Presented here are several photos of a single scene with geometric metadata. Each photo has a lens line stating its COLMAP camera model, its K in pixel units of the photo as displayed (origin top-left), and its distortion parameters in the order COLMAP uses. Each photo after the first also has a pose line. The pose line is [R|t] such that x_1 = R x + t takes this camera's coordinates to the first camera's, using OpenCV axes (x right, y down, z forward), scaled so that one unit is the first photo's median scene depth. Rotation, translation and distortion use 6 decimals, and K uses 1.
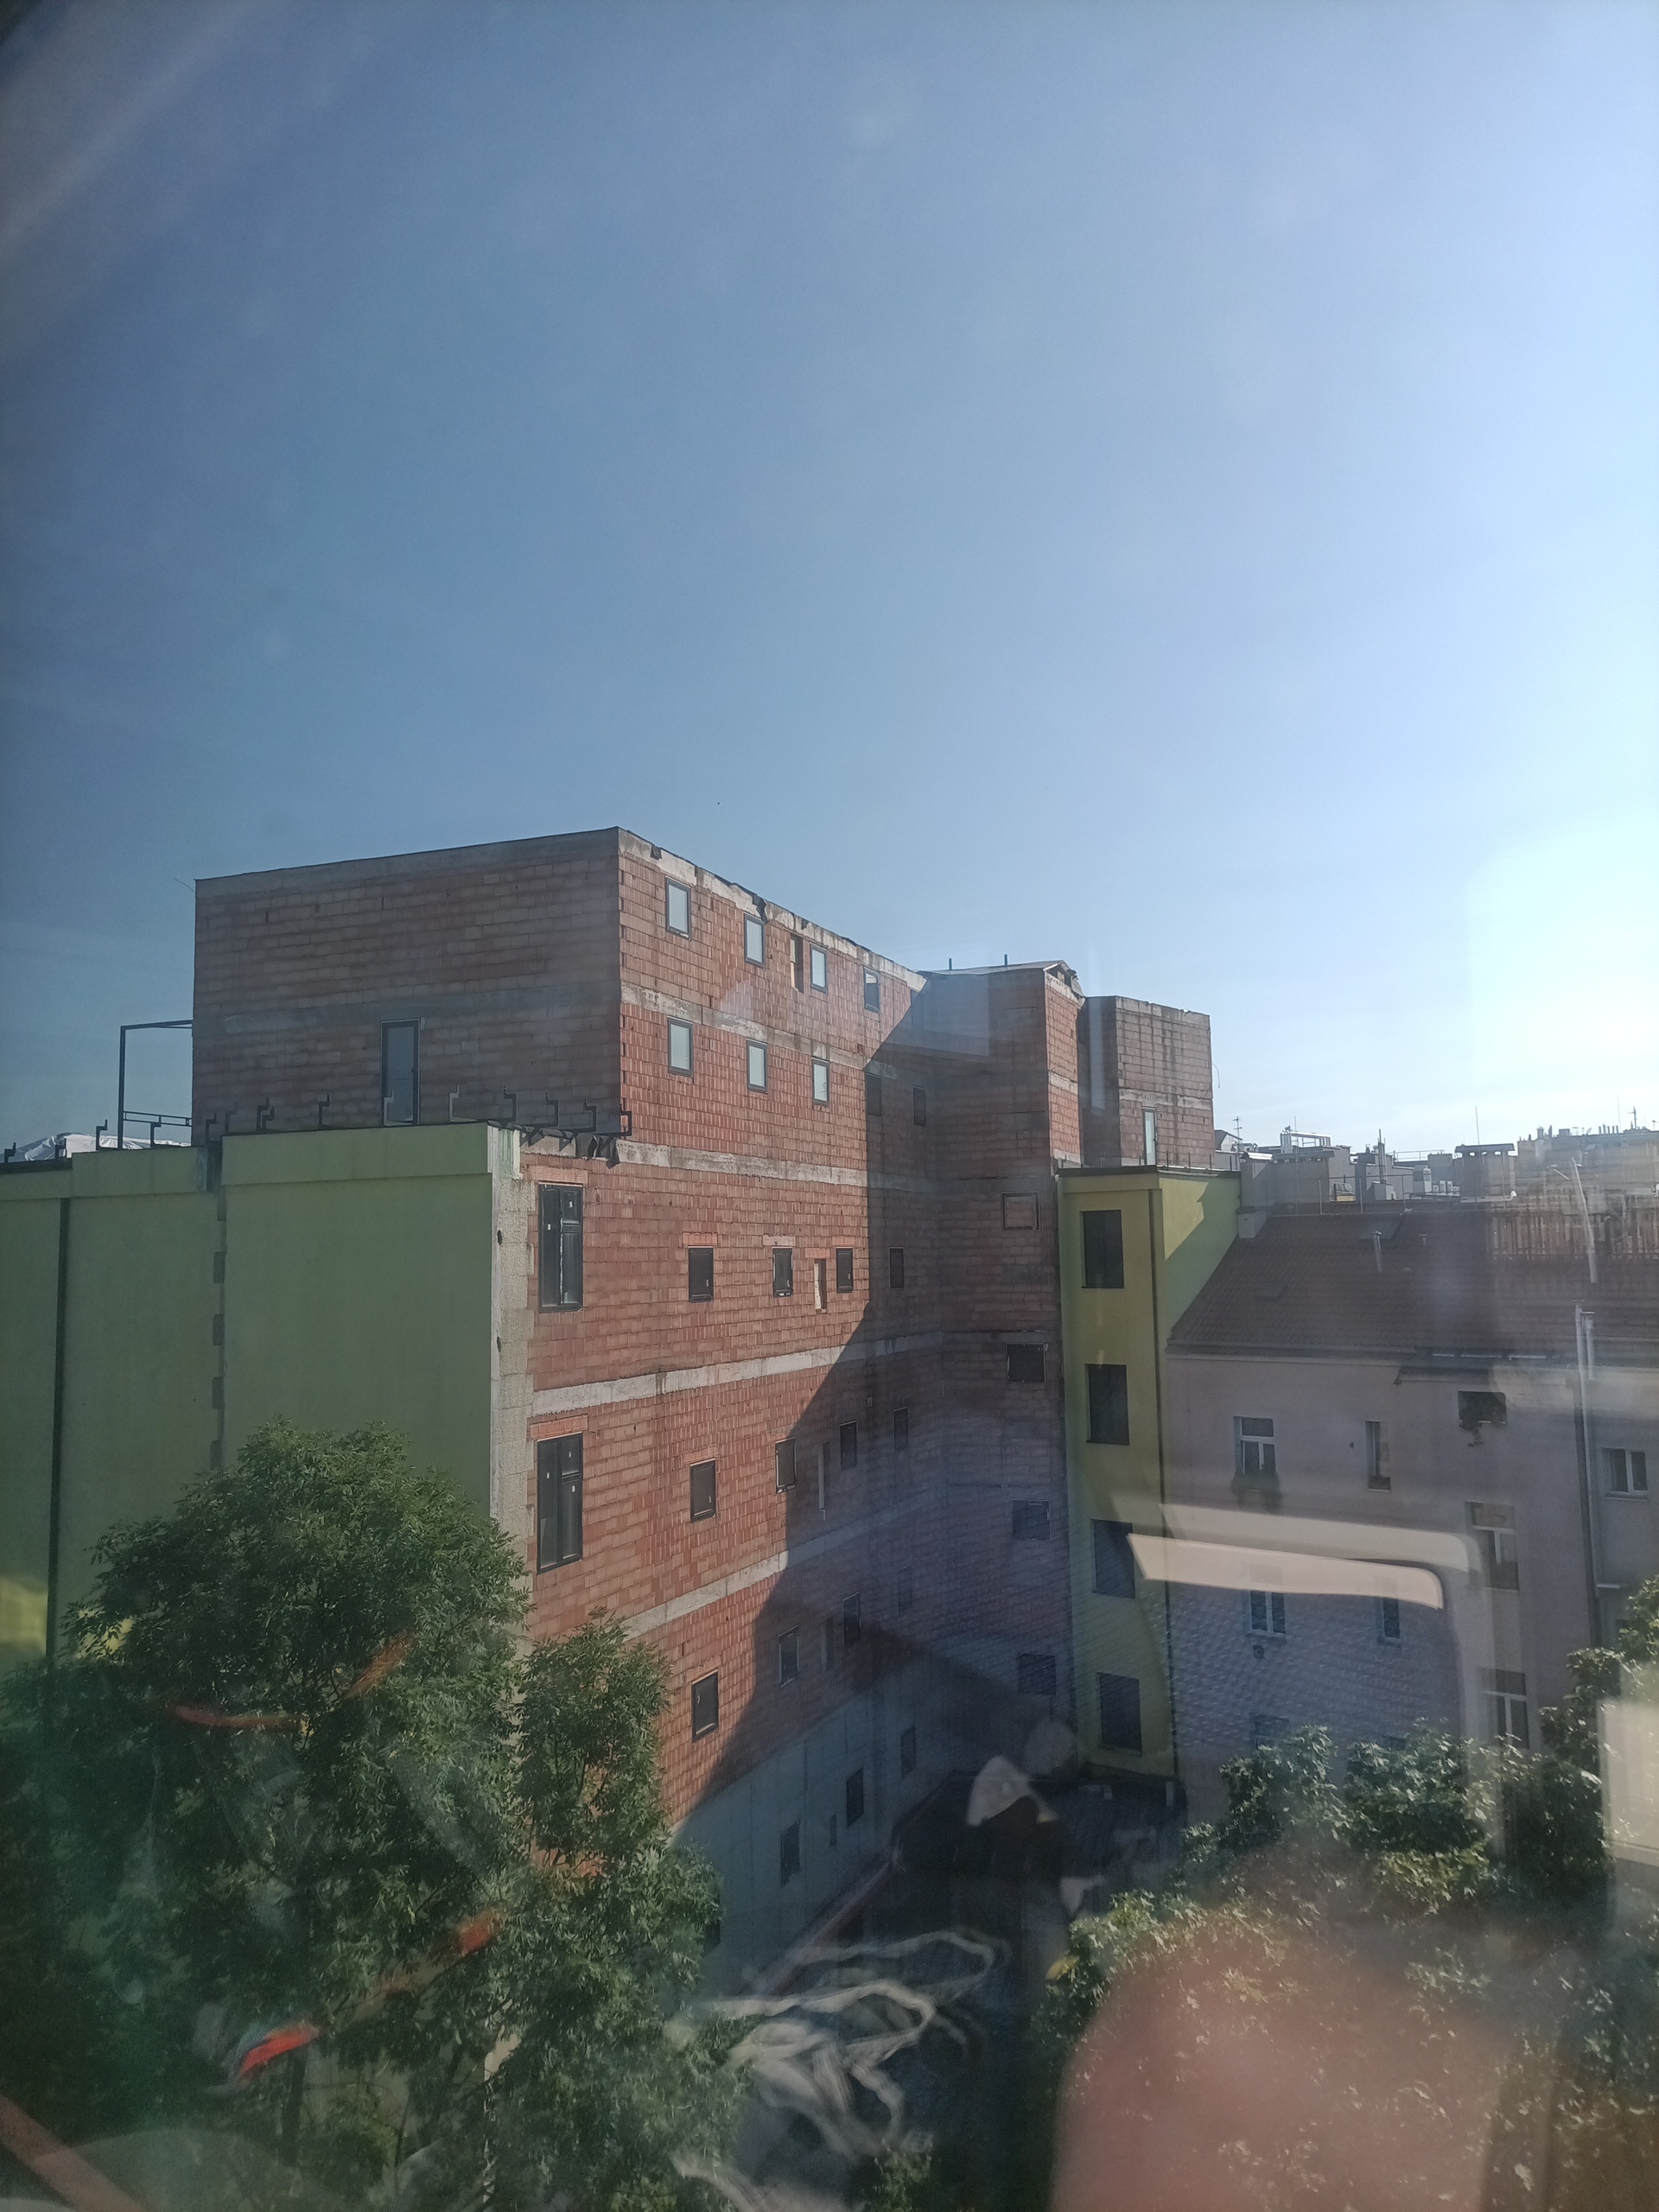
lens RADIAL K [[1655.4, 0, 834.3], [0, 1655.4, 1101.8], [0, 0, 1]] dist [0.046772, 0.003630]
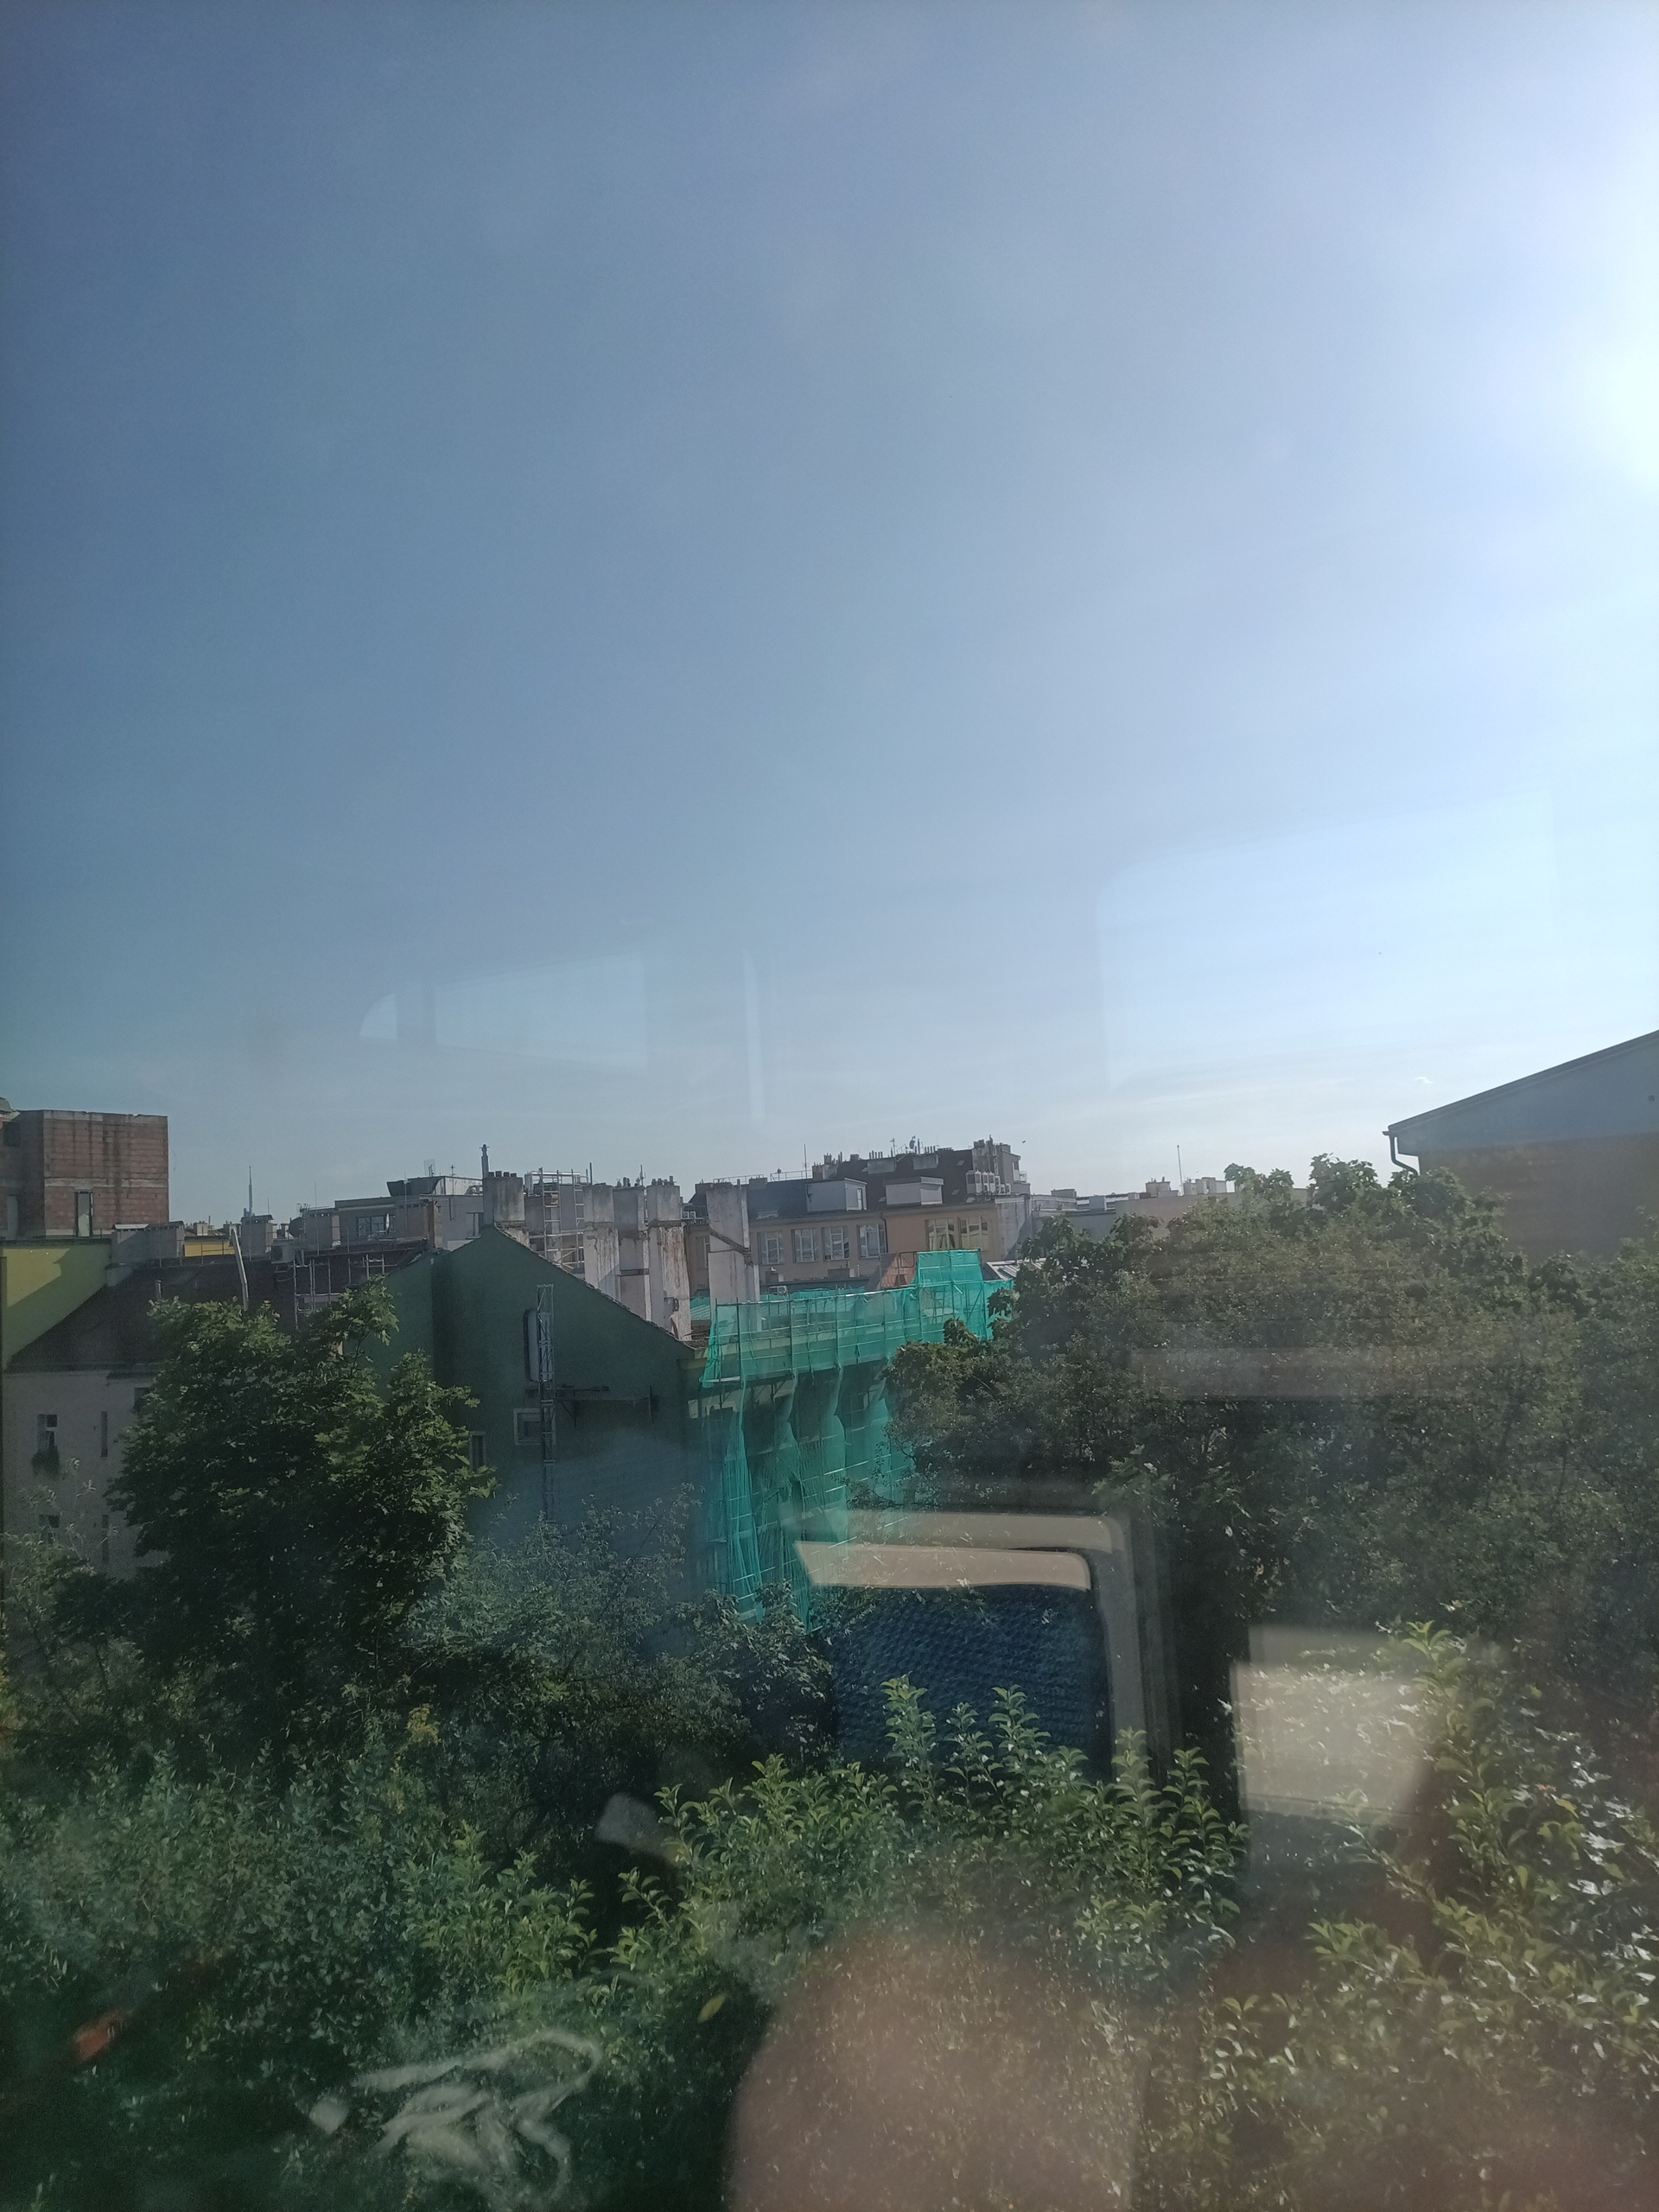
lens RADIAL K [[1683.9, 0, 821.1], [0, 1683.9, 1104.8], [0, 0, 1]] dist [0.090969, -0.012844]
pose [[0.982279, -0.021981, 0.186133, 0.575209], [0.022671, 0.999742, -0.001580, -0.055591], [-0.186050, 0.005772, 0.982523, -0.531916]]
